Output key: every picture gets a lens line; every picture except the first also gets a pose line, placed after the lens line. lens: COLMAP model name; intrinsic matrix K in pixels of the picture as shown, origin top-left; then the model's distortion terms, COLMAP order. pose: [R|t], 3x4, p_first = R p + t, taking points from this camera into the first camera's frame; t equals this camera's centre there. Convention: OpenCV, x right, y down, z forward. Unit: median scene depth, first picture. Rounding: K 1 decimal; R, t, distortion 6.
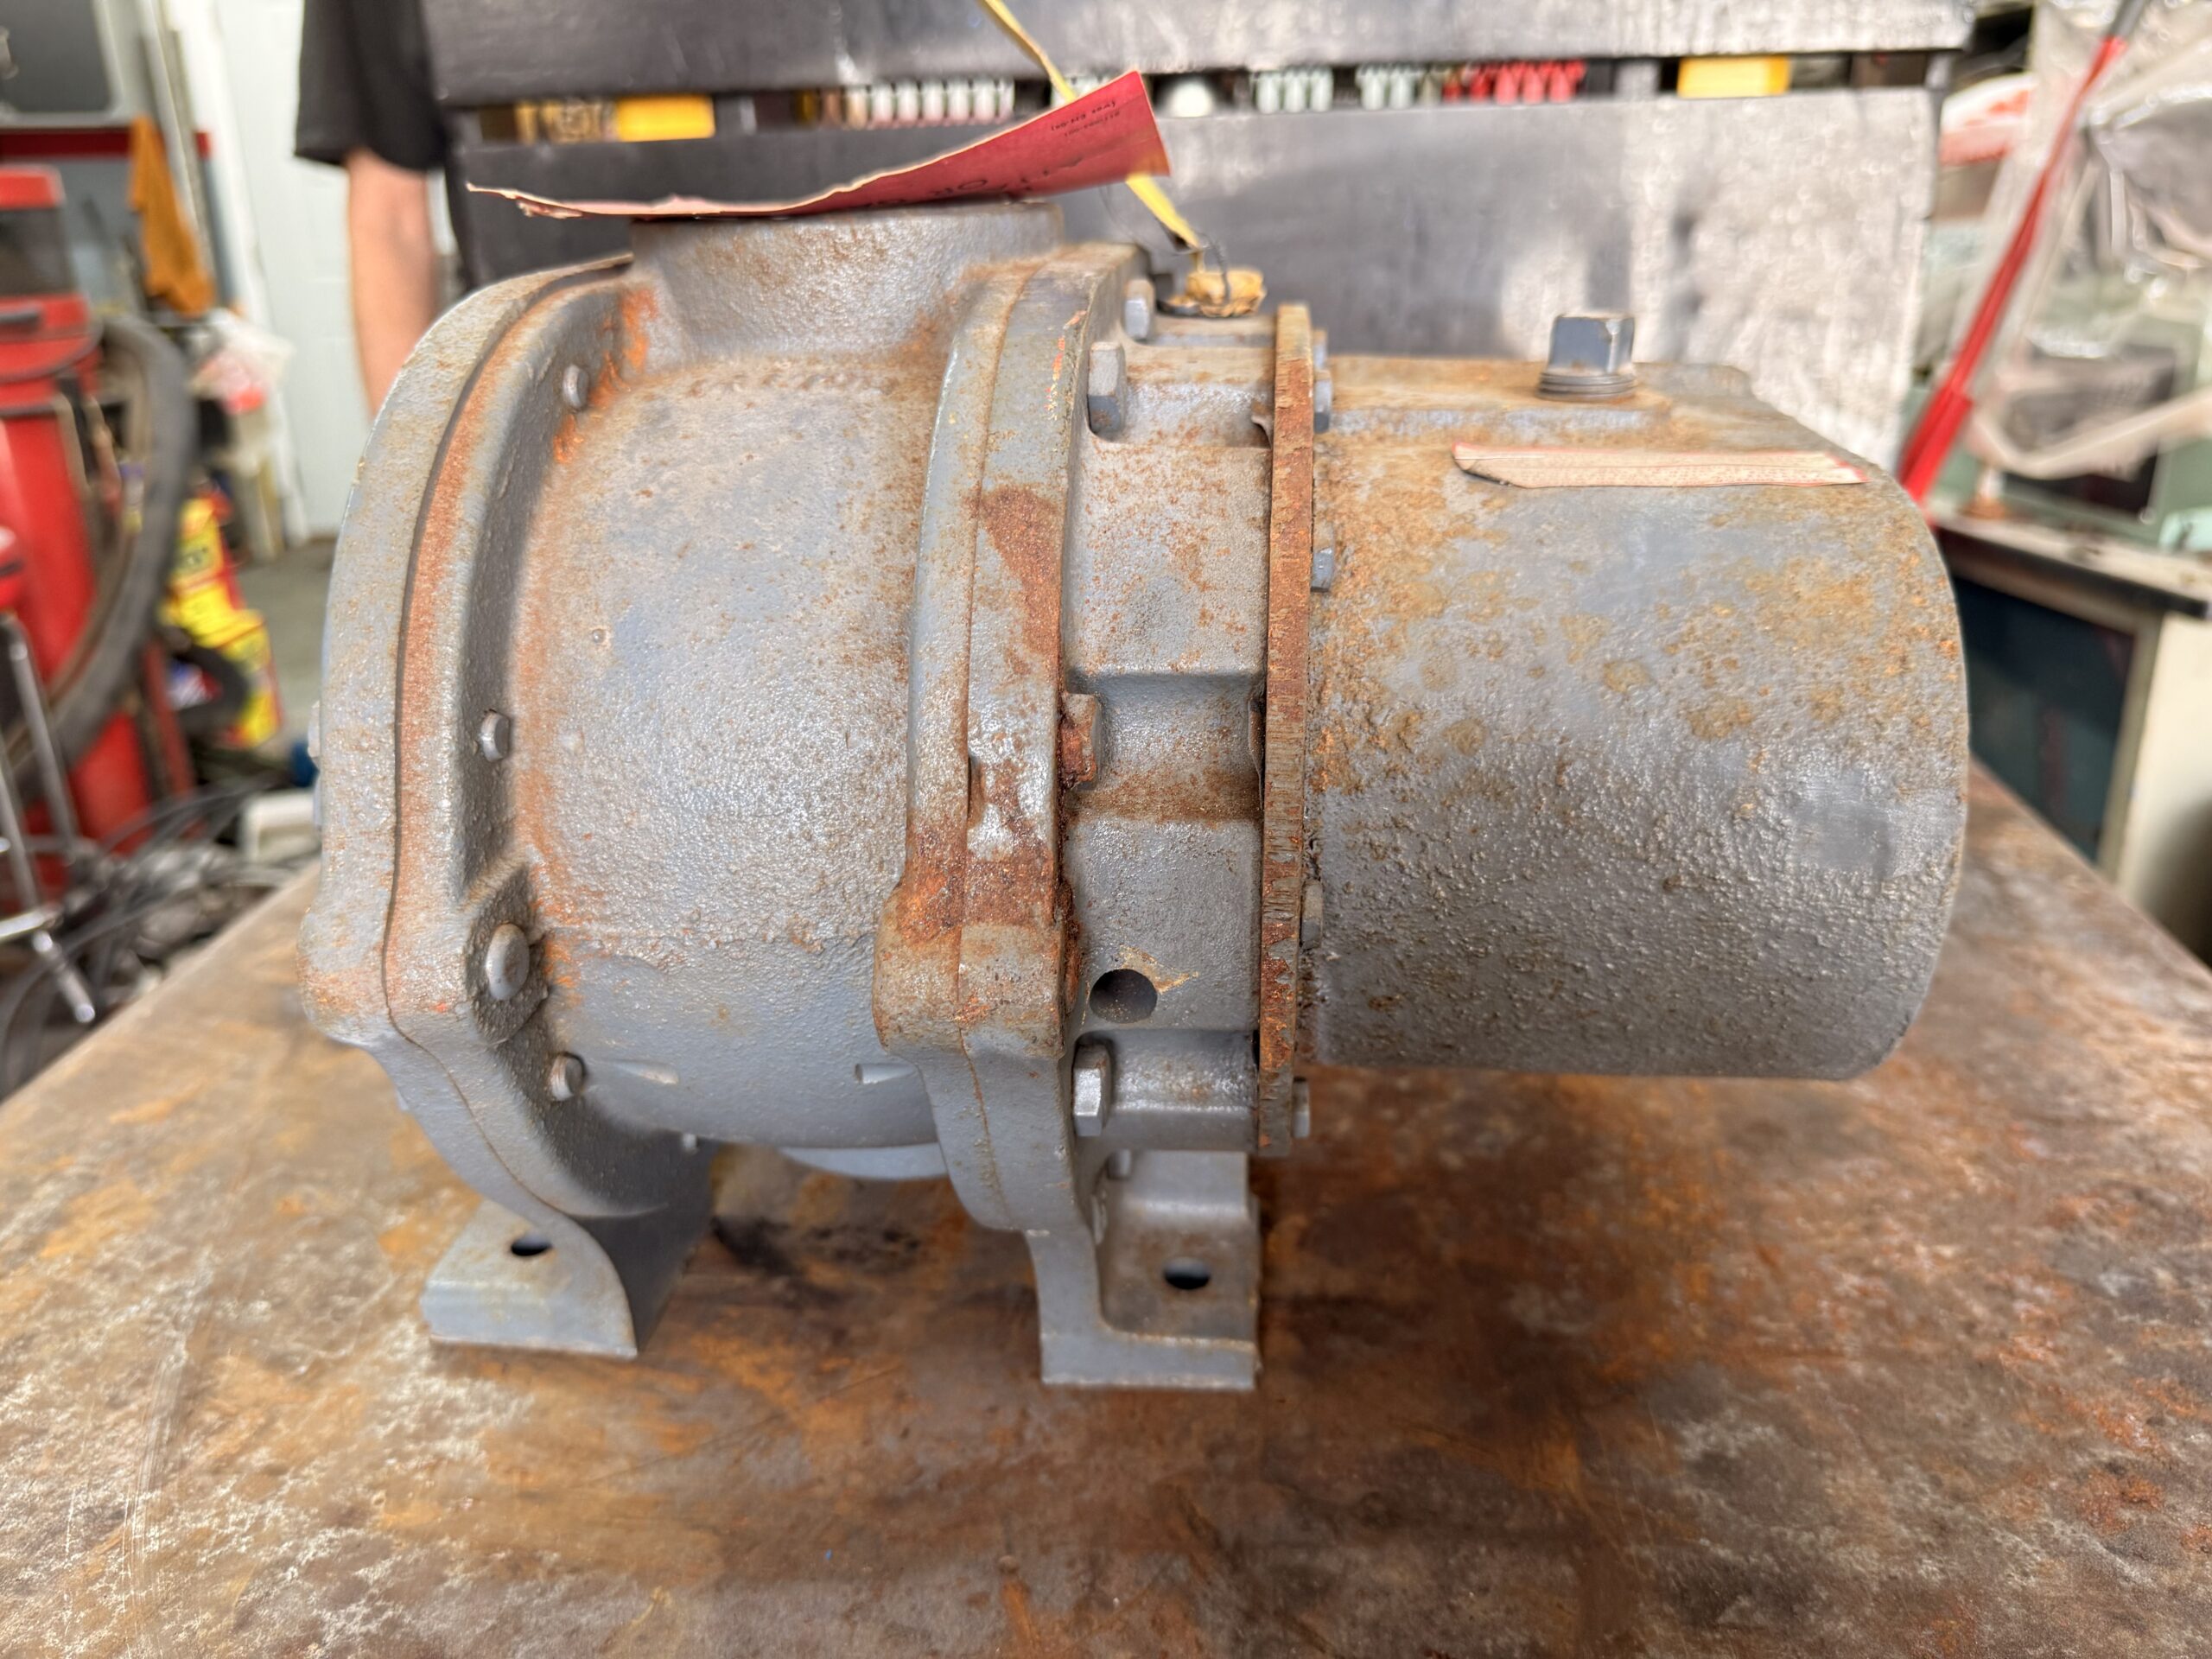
lens RADIAL K [[1646.0, 0, 1113.5], [0, 1646.0, 838.9], [0, 0, 1]] dist [-0.022403, -0.000932]
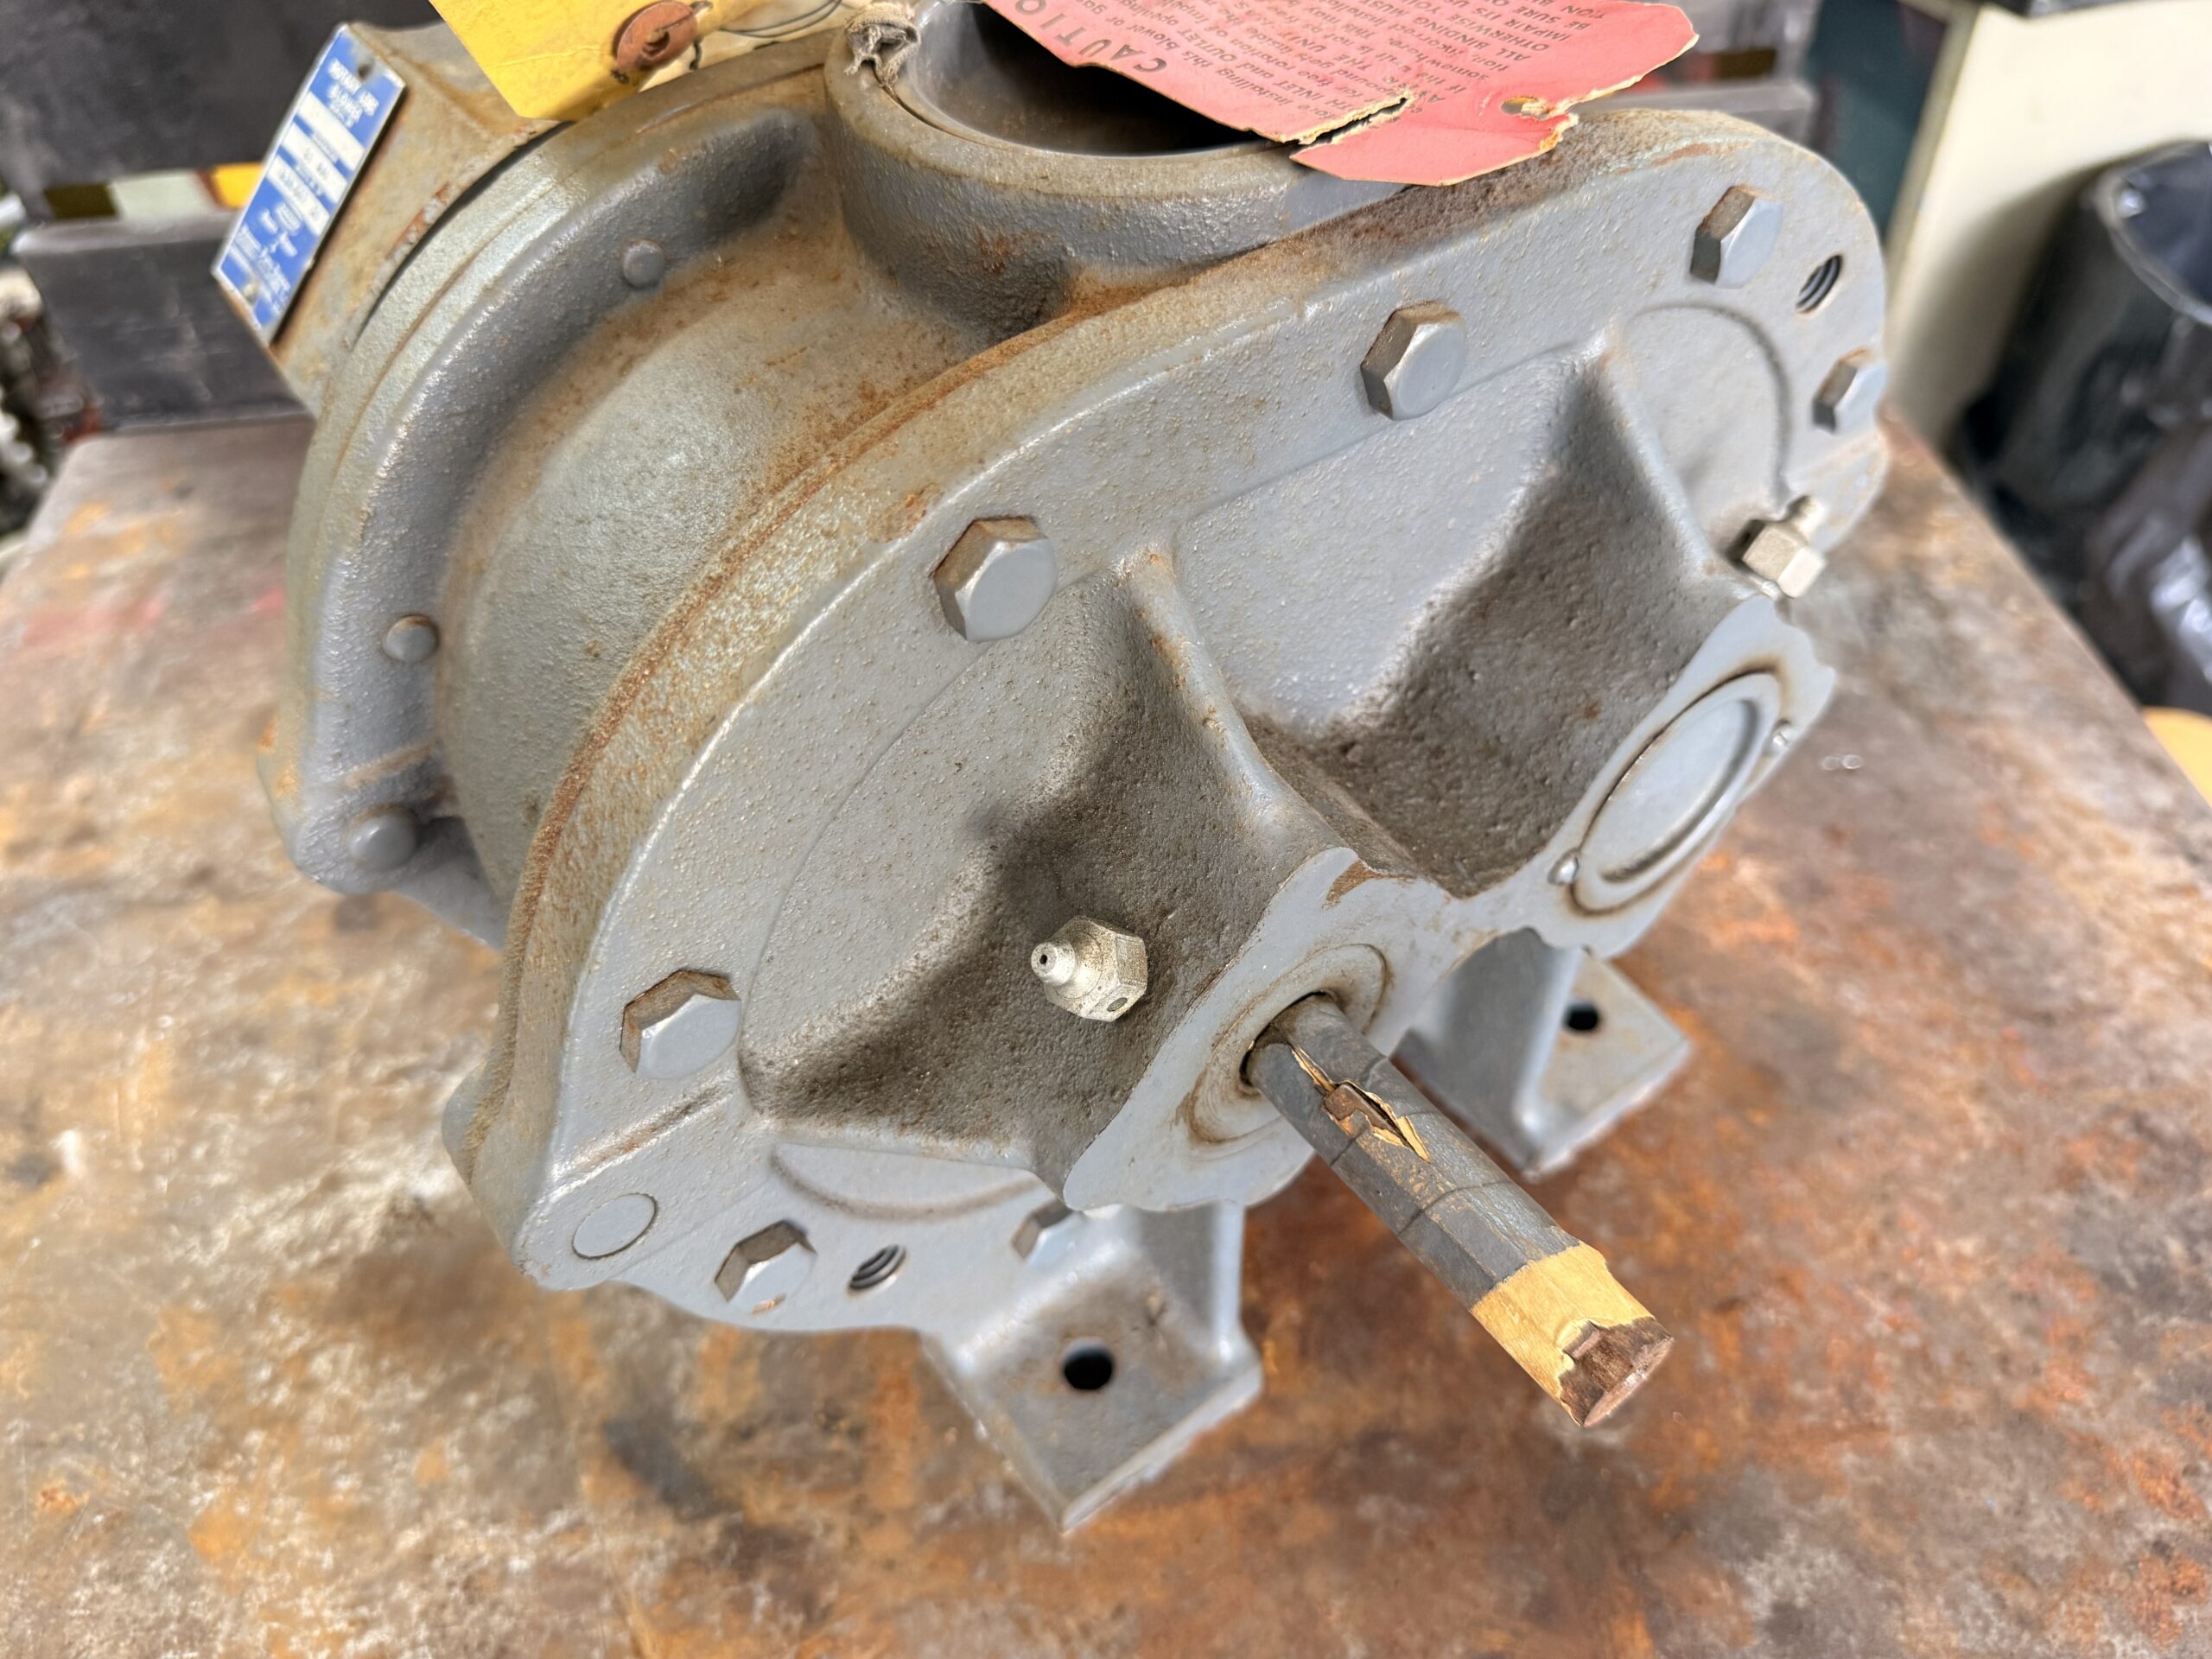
lens RADIAL K [[1646.0, 0, 1133.3], [0, 1646.0, 852.6], [0, 0, 1]] dist [-0.022403, -0.000932]
pose [[0.977856, -0.141289, 0.154387, -0.081361], [0.066683, 0.909608, 0.410081, -0.406741], [-0.198372, -0.390705, 0.898887, 0.365743]]
